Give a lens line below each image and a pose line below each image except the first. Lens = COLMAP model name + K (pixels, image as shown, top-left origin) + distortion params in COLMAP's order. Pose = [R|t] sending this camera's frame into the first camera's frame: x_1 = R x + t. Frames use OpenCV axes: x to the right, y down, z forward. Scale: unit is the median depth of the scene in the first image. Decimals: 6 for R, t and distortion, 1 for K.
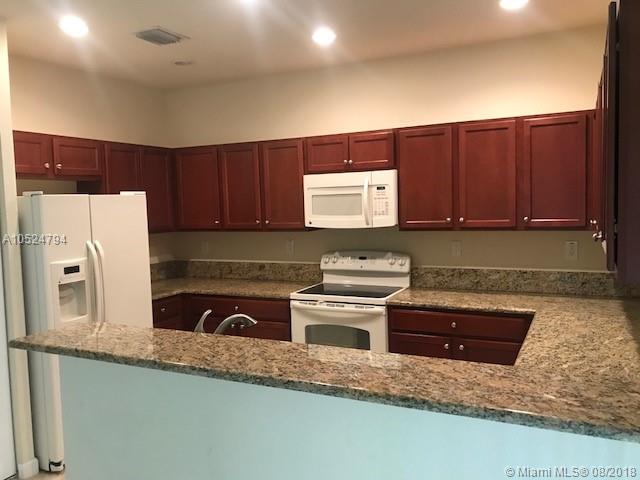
lens RADIAL K [[529.6, 0, 321.3], [0, 529.6, 236.2], [0, 0, 1]] dist [0.044110, -0.066474]
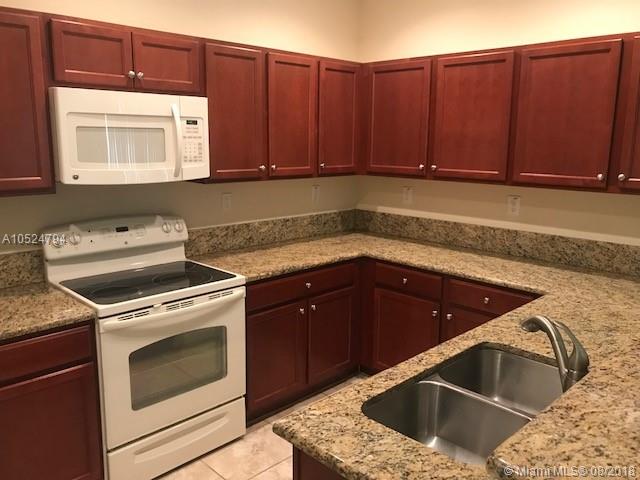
lens RADIAL K [[529.6, 0, 321.3], [0, 529.6, 236.2], [0, 0, 1]] dist [0.044110, -0.066474]
pose [[0.317797, -0.141572, 0.937530, -0.495325], [0.041625, 0.989920, 0.135373, -0.030575], [-0.947245, -0.003996, 0.320487, 0.612166]]
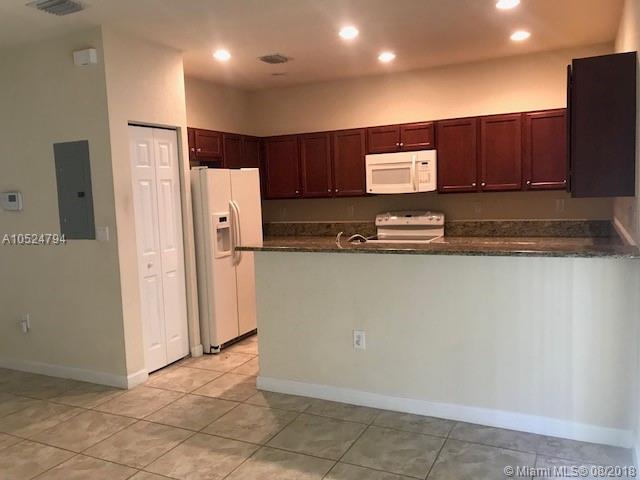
lens RADIAL K [[537.4, 0, 320.0], [0, 537.4, 240.0], [0, 0, 1]] dist [0.020225, -0.000827]
pose [[0.999941, -0.010614, -0.002497, -0.159144], [0.010679, 0.999561, 0.027648, 0.067719], [0.002202, -0.027673, 0.999615, -0.417007]]
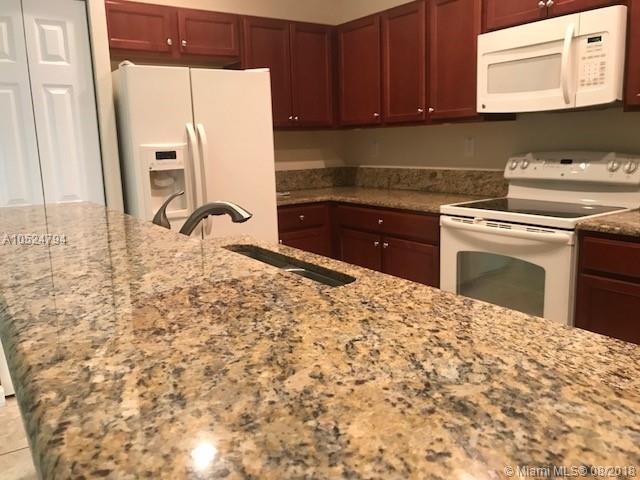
lens RADIAL K [[529.6, 0, 321.3], [0, 529.6, 236.2], [0, 0, 1]] dist [0.044110, -0.066474]
pose [[0.870712, 0.088833, -0.483704, 0.153855], [-0.028392, 0.990990, 0.130889, 0.060227], [0.490973, -0.100233, 0.865389, 0.294798]]
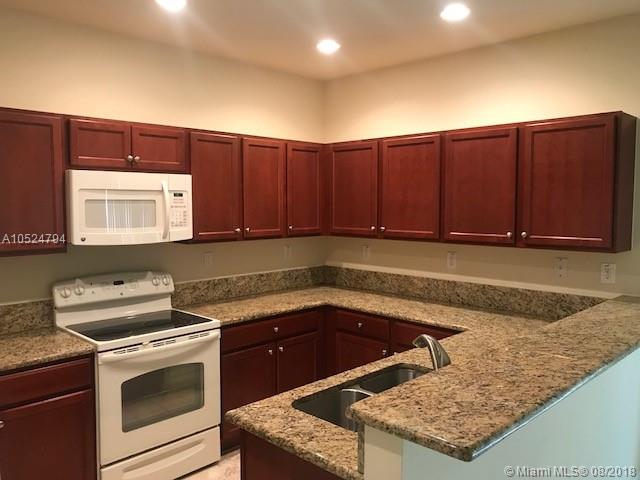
lens RADIAL K [[529.6, 0, 321.3], [0, 529.6, 236.2], [0, 0, 1]] dist [0.044110, -0.066474]
pose [[0.309751, -0.033439, 0.950230, -0.621289], [0.053369, 0.998417, 0.017737, -0.026956], [-0.949319, 0.045219, 0.311045, 0.513688]]
